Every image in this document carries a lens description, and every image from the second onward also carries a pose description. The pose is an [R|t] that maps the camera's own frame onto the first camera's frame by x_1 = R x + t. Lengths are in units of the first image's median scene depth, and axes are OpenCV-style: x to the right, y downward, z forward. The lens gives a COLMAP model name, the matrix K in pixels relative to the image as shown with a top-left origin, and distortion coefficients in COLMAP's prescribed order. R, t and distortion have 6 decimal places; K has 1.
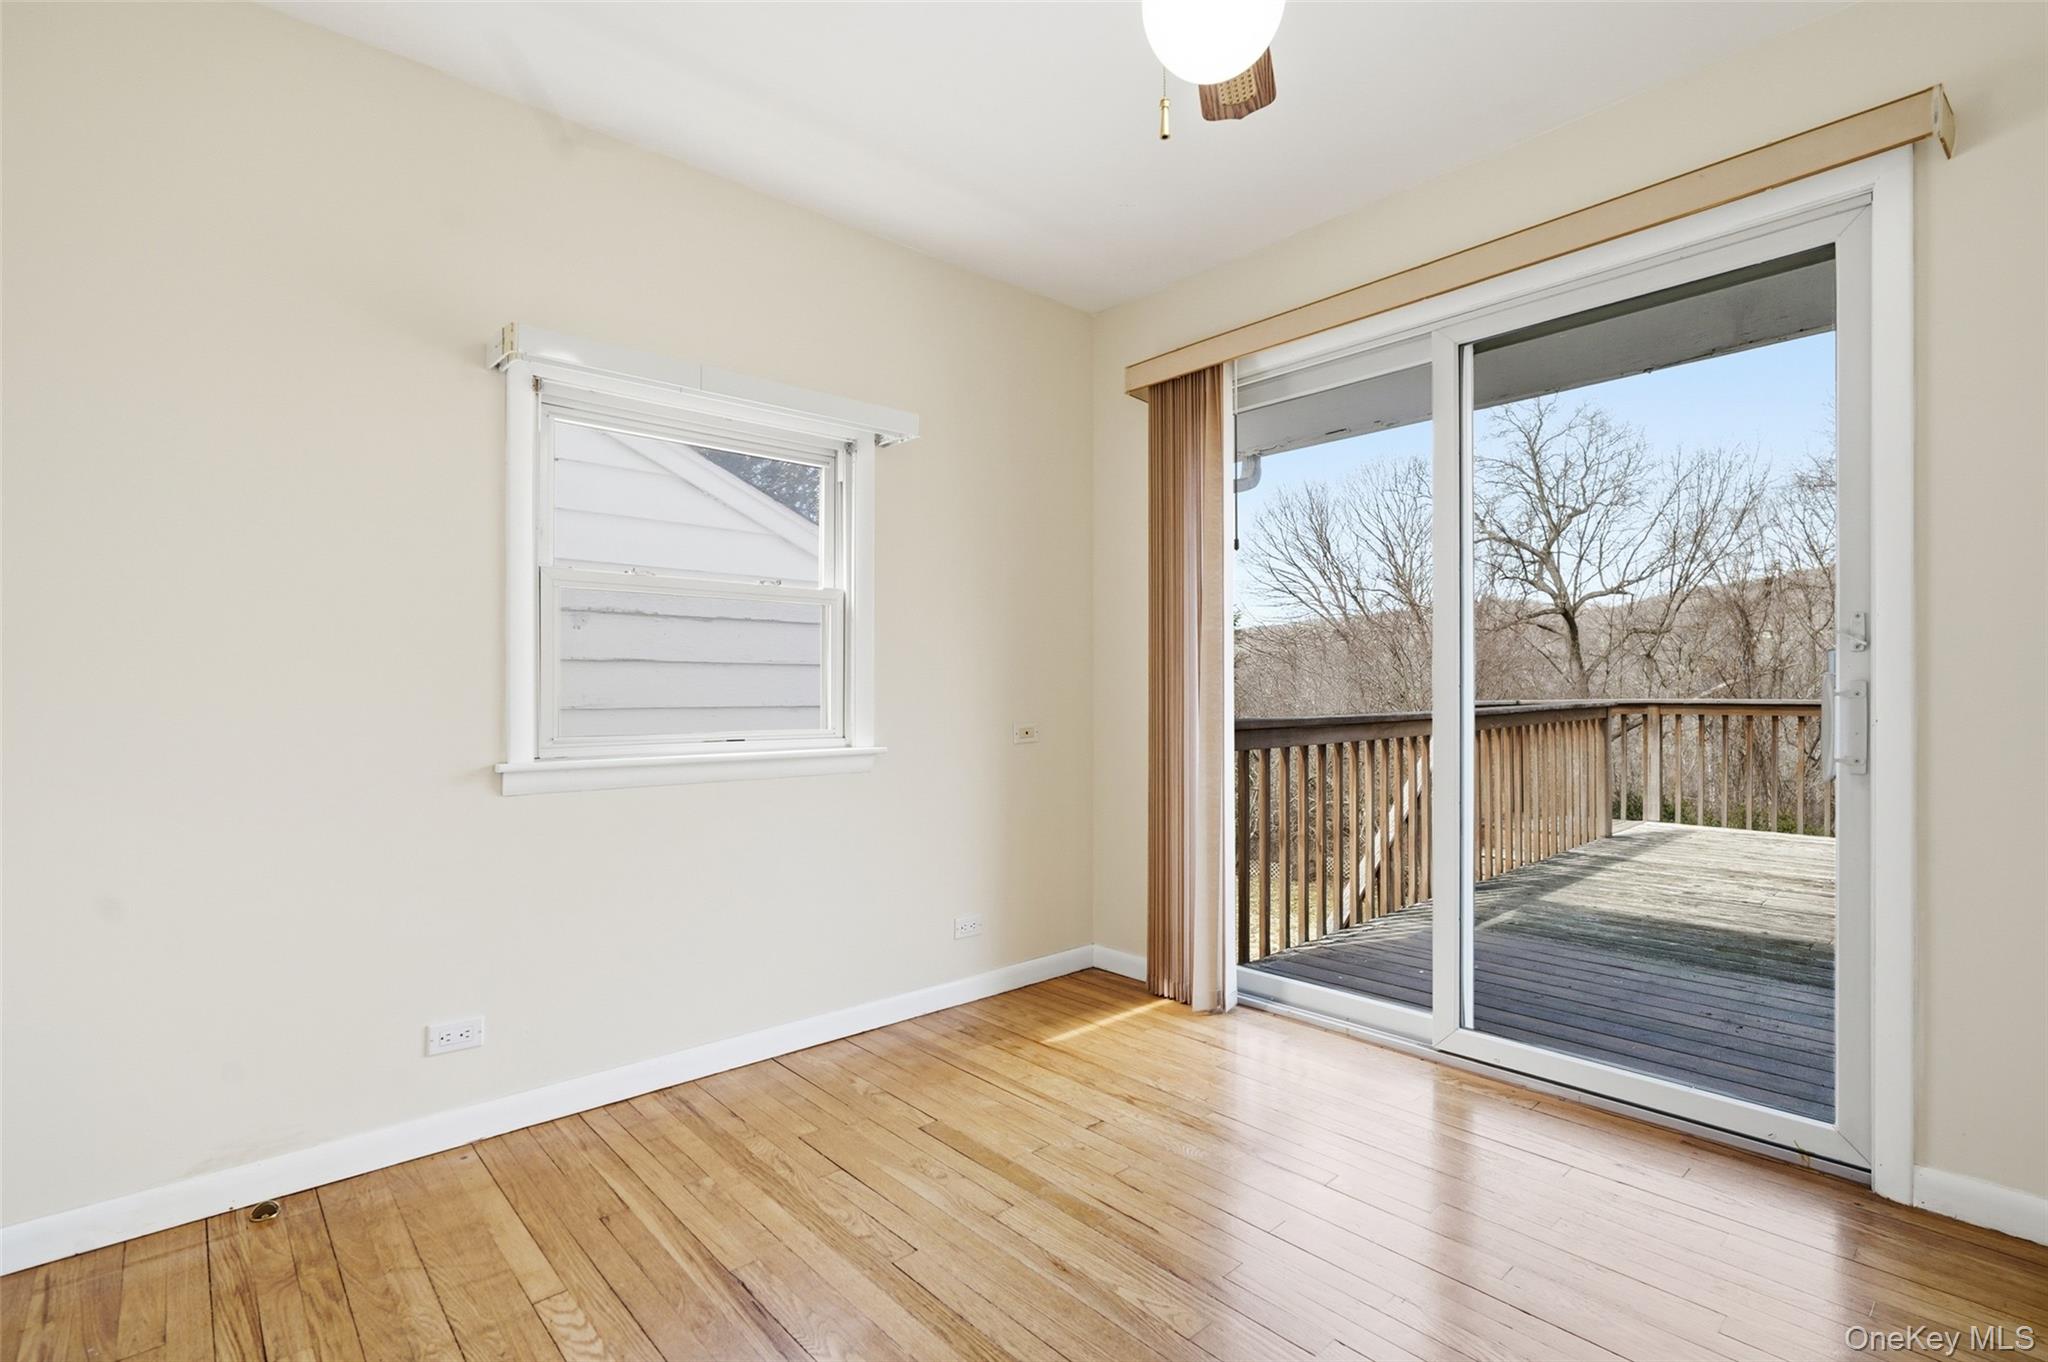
lens RADIAL K [[991.3, 0, 1024.0], [0, 991.3, 681.0], [0, 0, 1]] dist [-0.002480, 0.000624]
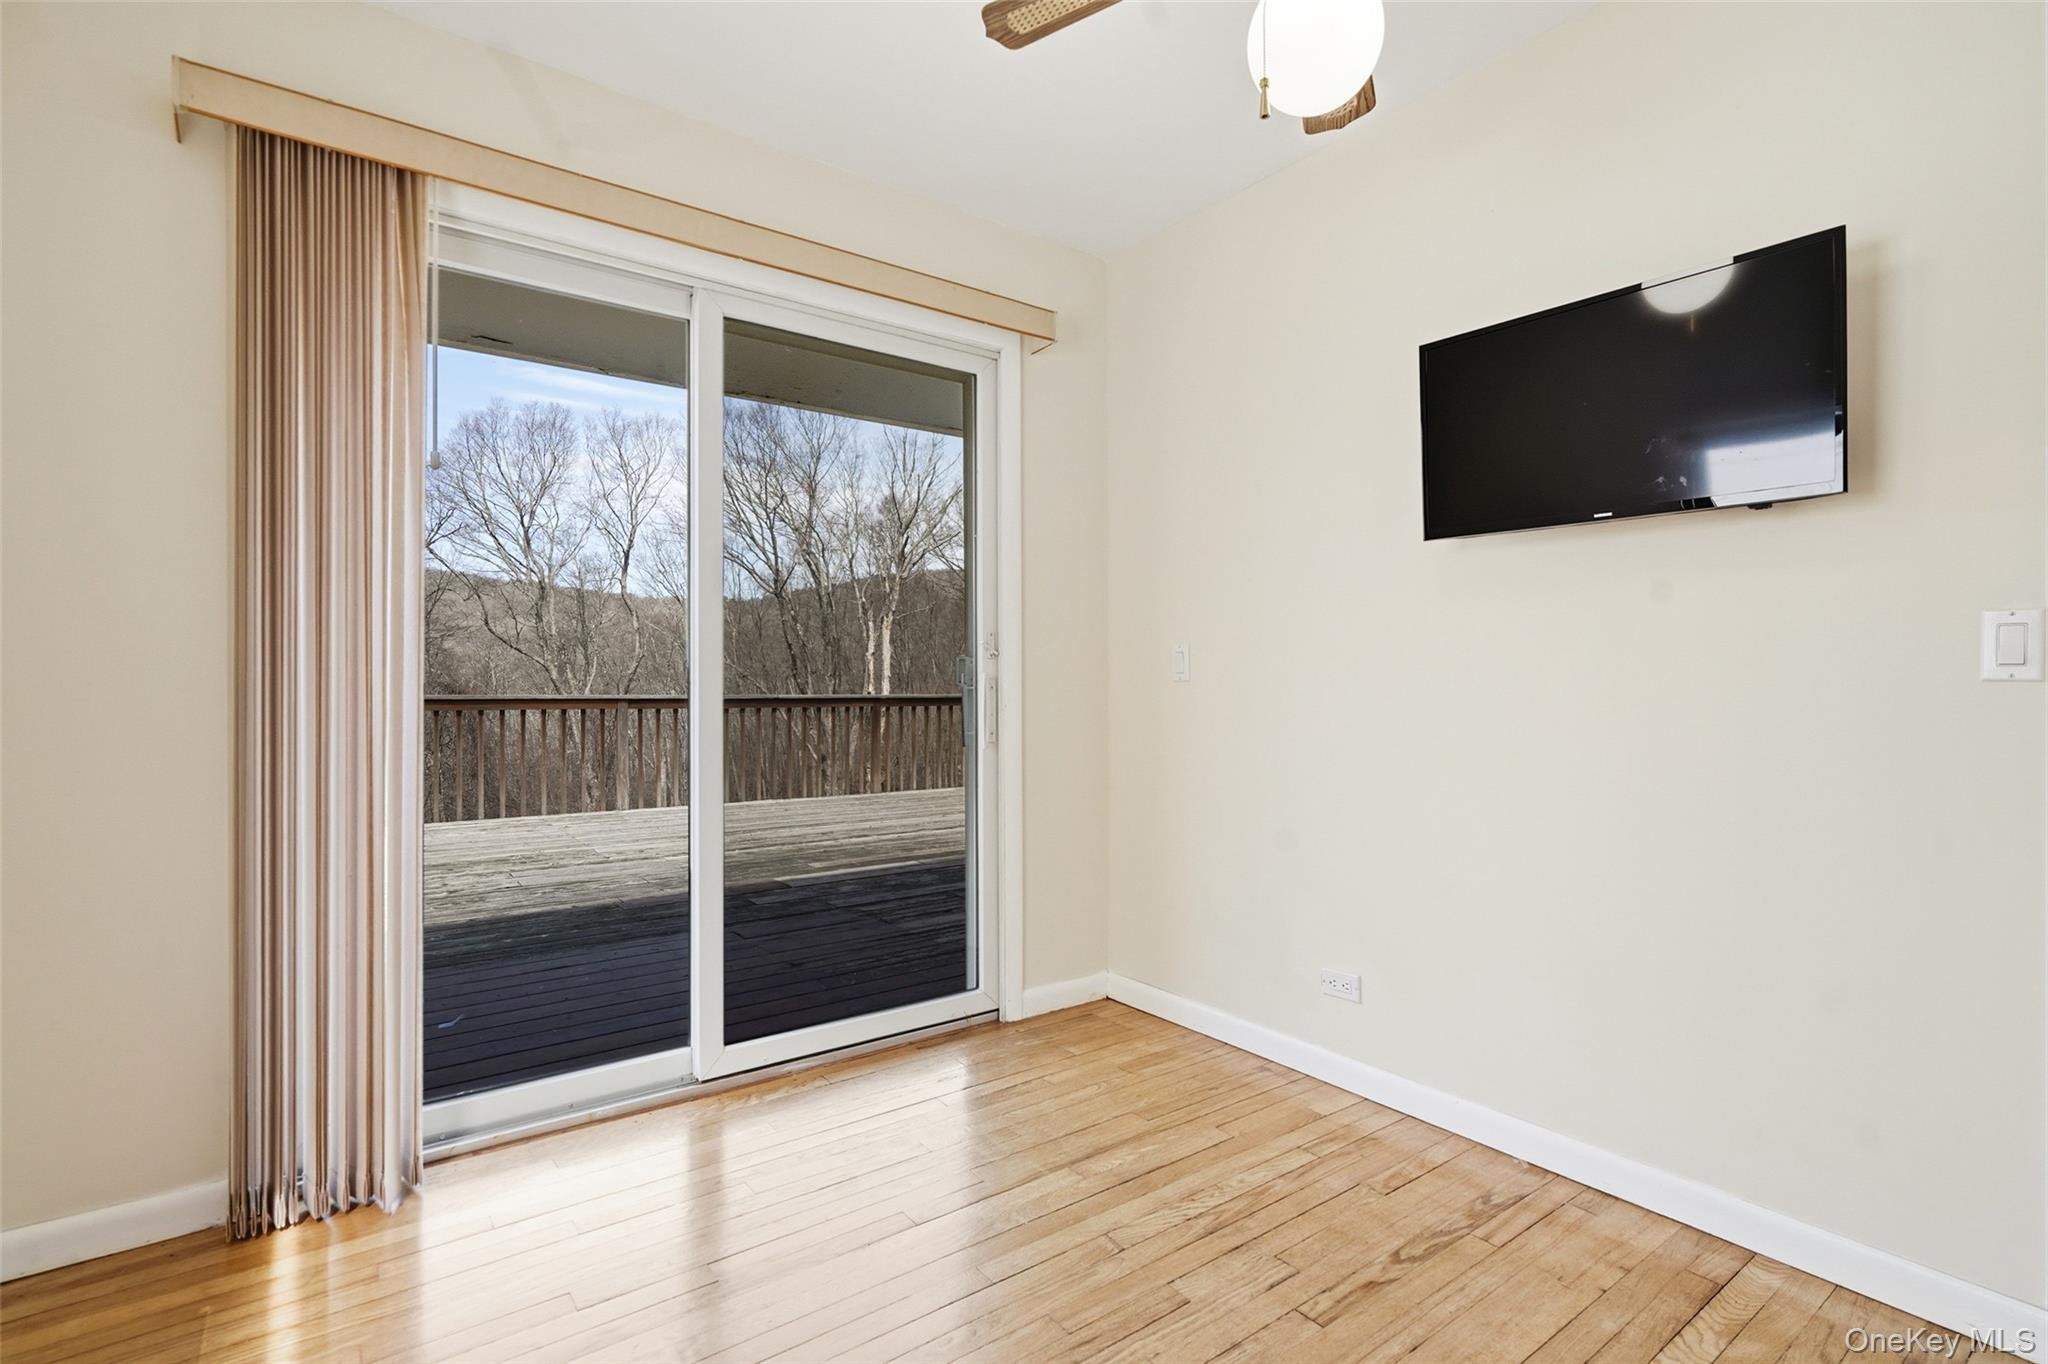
lens RADIAL K [[991.3, 0, 1024.0], [0, 991.3, 682.0], [0, 0, 1]] dist [-0.002480, 0.000624]
pose [[0.068752, 0.001854, 0.997632, -0.436217], [-0.009563, 0.999954, -0.001199, 0.003291], [-0.997588, -0.009458, 0.068766, 0.599315]]
